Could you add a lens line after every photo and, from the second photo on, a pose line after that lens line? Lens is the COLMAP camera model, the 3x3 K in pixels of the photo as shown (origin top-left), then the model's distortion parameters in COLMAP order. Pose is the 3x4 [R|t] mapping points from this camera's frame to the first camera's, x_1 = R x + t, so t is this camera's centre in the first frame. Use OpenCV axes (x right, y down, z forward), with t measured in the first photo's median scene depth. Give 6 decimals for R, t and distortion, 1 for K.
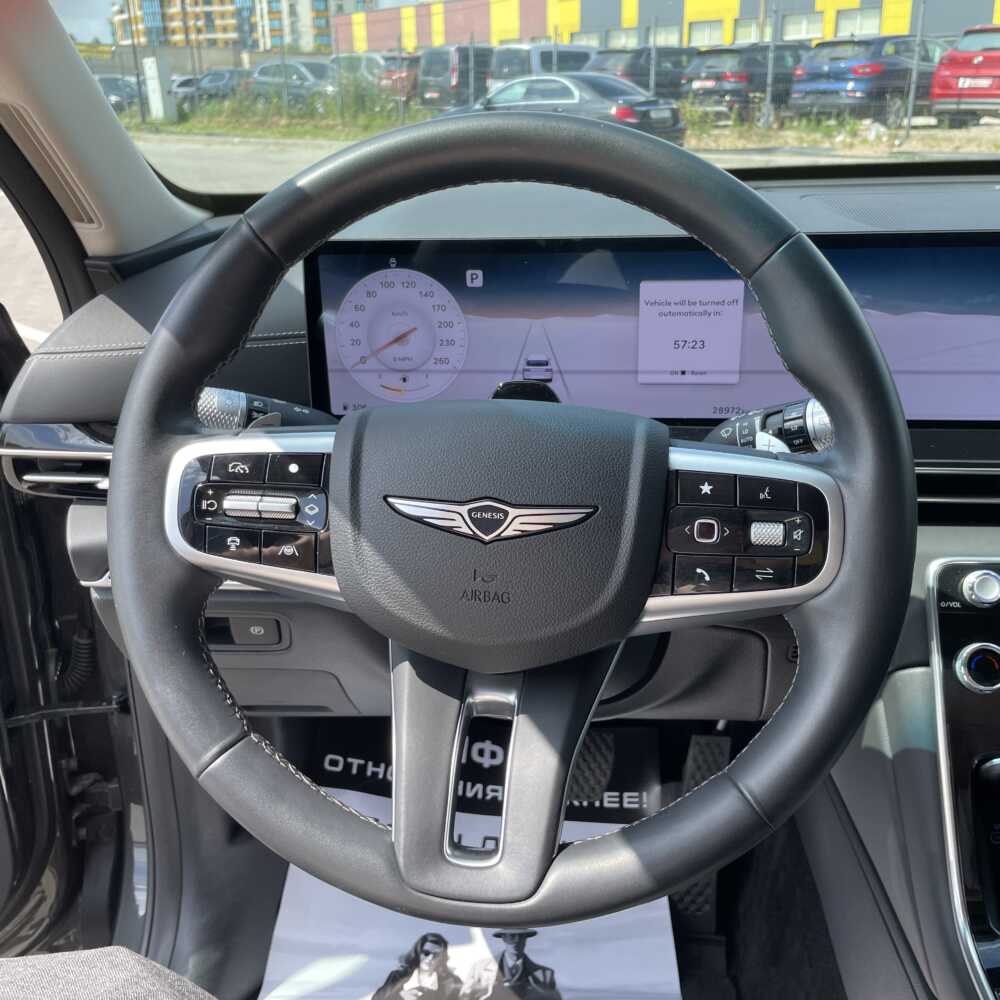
lens RADIAL K [[1003.8, 0, 500.0], [0, 1003.8, 500.0], [0, 0, 1]] dist [0.083593, -0.103845]
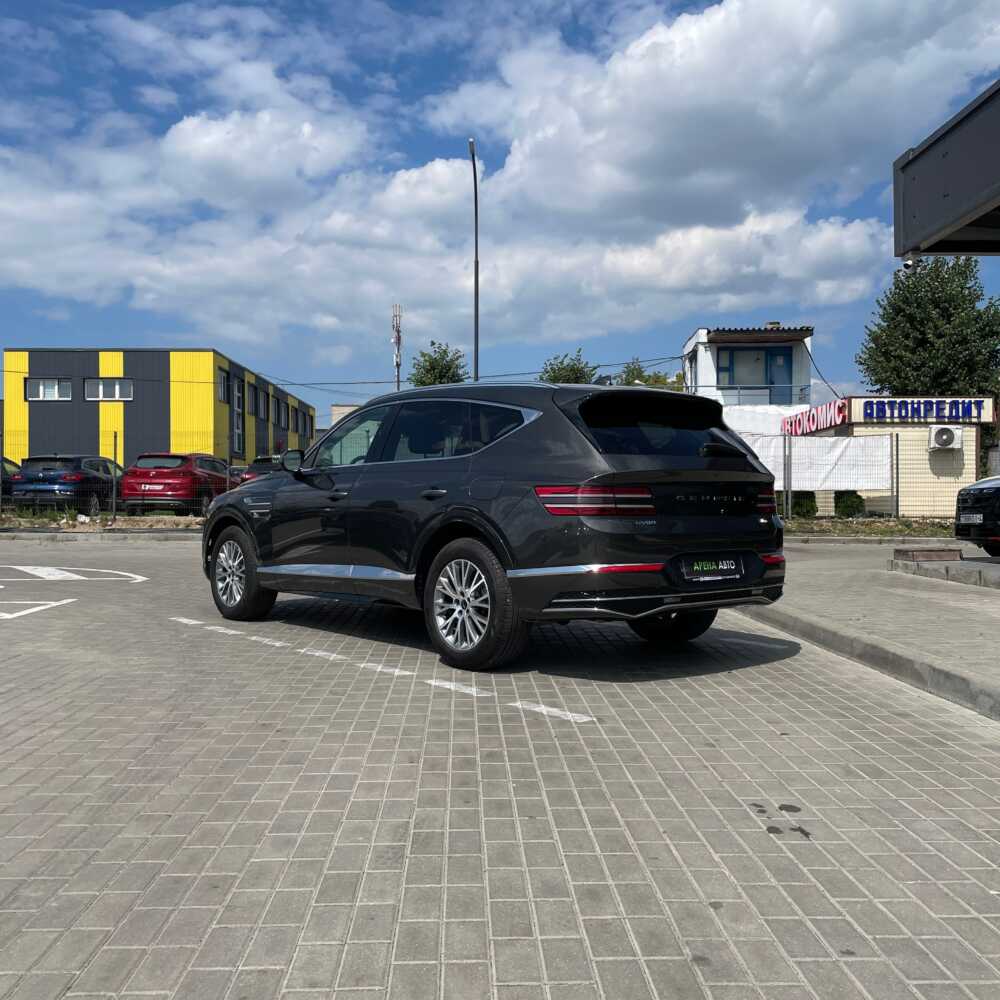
lens RADIAL K [[1003.8, 0, 500.0], [0, 1003.8, 500.0], [0, 0, 1]] dist [0.083593, -0.103845]
pose [[0.673443, 0.023672, 0.738860, -0.175676], [0.259338, 0.928398, -0.266121, 0.086339], [-0.692256, 0.370832, 0.619084, -0.172809]]
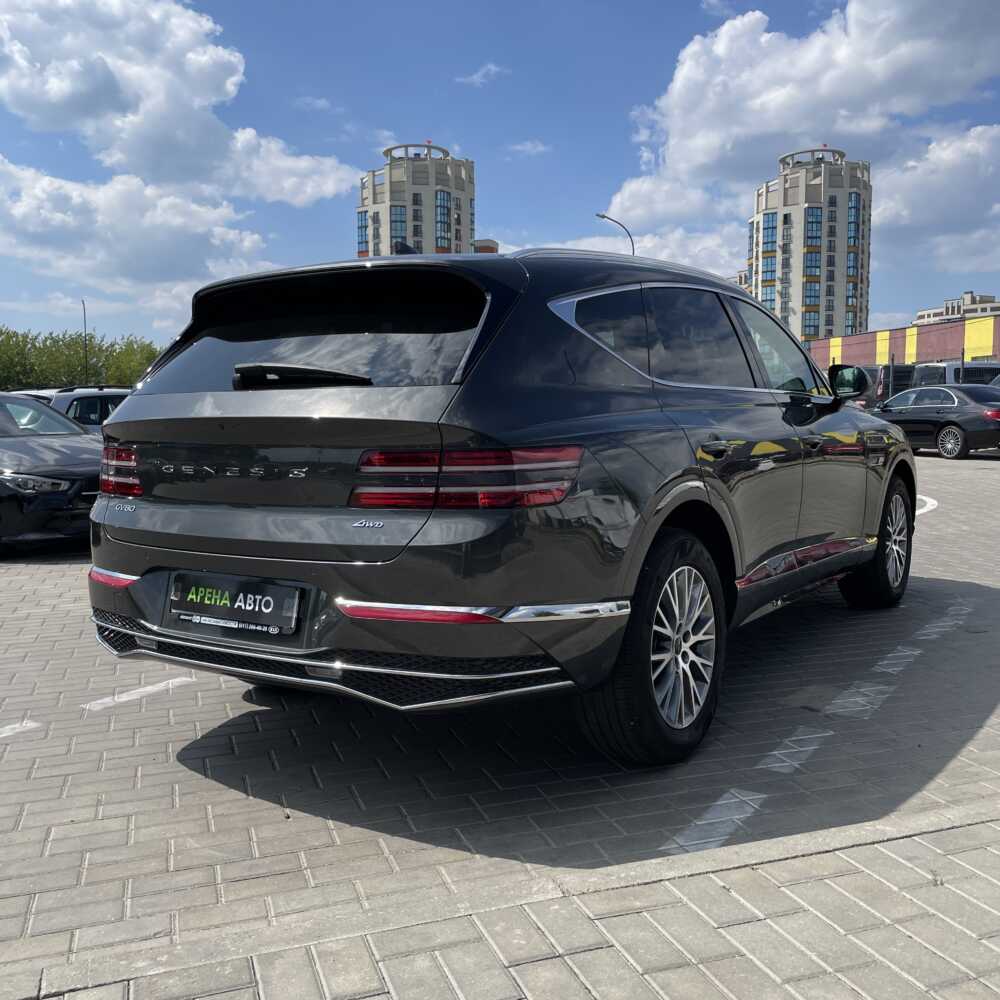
lens RADIAL K [[1003.8, 0, 500.0], [0, 1003.8, 500.0], [0, 0, 1]] dist [0.083593, -0.103845]
pose [[0.896725, 0.046996, -0.440085, 0.072343], [-0.169700, 0.954859, -0.243816, 0.067262], [0.408761, 0.293318, 0.864222, -0.156454]]
